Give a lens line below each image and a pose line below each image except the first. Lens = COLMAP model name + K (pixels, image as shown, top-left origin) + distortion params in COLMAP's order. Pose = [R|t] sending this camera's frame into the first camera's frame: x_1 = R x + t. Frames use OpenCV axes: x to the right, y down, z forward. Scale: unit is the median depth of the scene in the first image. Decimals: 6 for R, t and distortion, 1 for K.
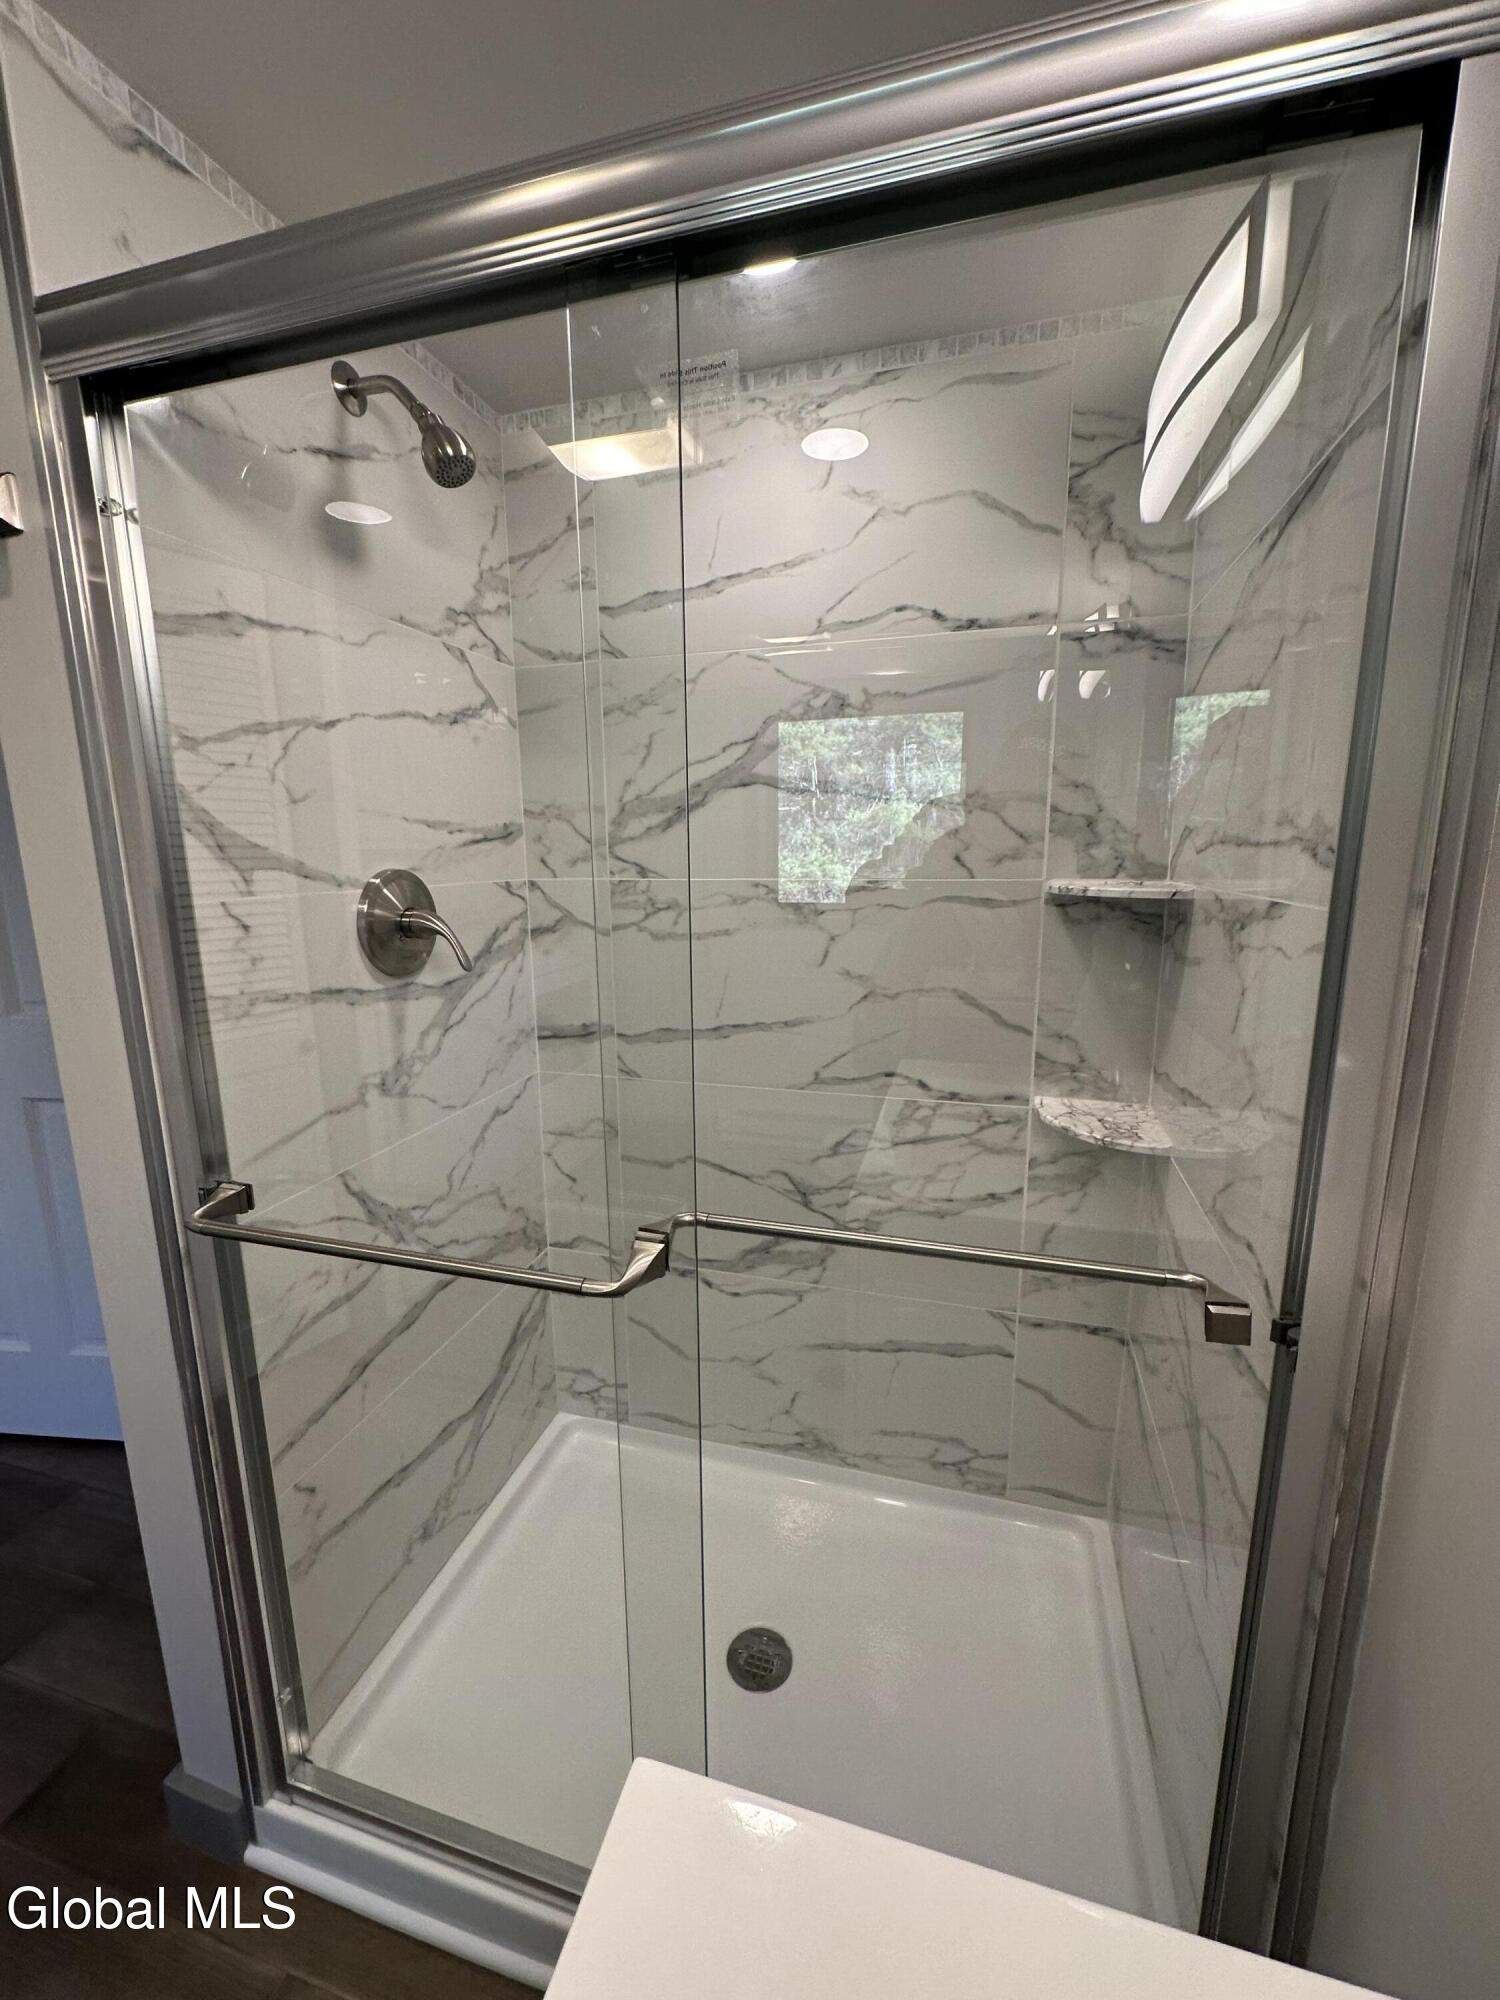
lens RADIAL K [[798.2, 0, 753.1], [0, 798.2, 998.1], [0, 0, 1]] dist [-0.000591, 0.000048]
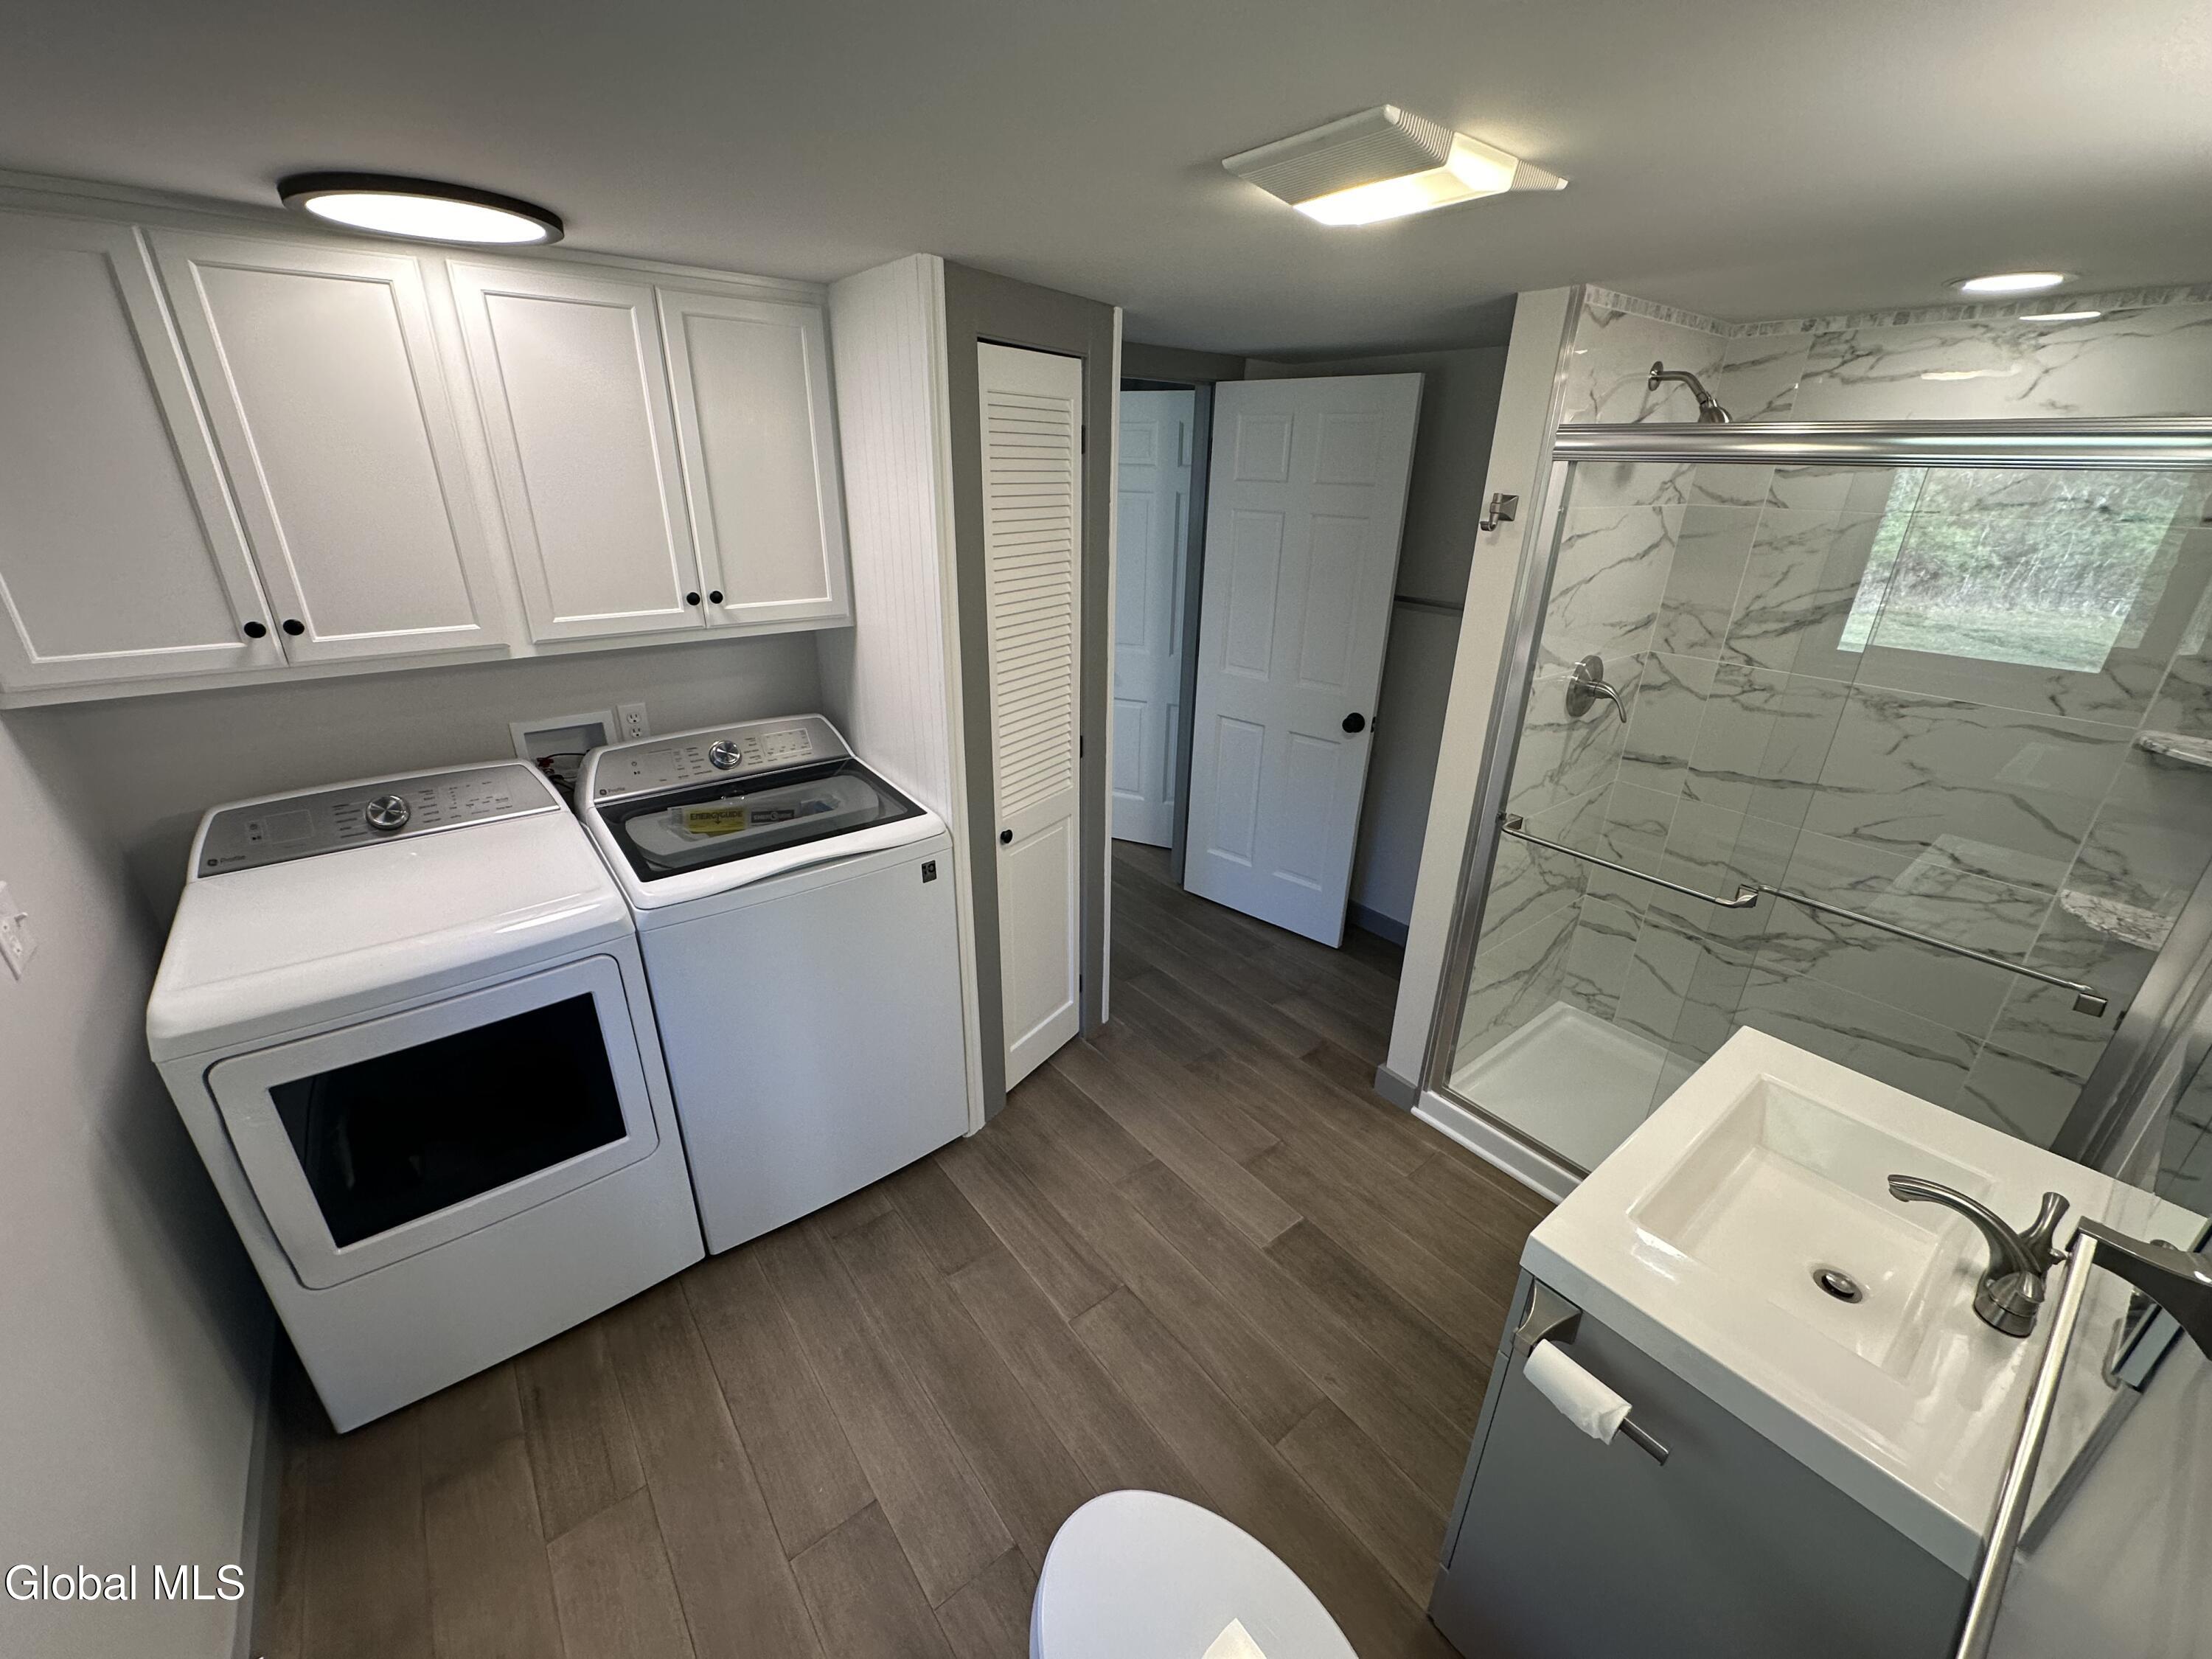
lens RADIAL K [[882.8, 0, 1107.2], [0, 882.8, 828.4], [0, 0, 1]] dist [-0.000591, 0.000048]
pose [[0.810859, 0.249263, -0.529505, -0.164434], [-0.135081, 0.960046, 0.245082, -0.107086], [0.569439, -0.127201, 0.812133, -0.983416]]
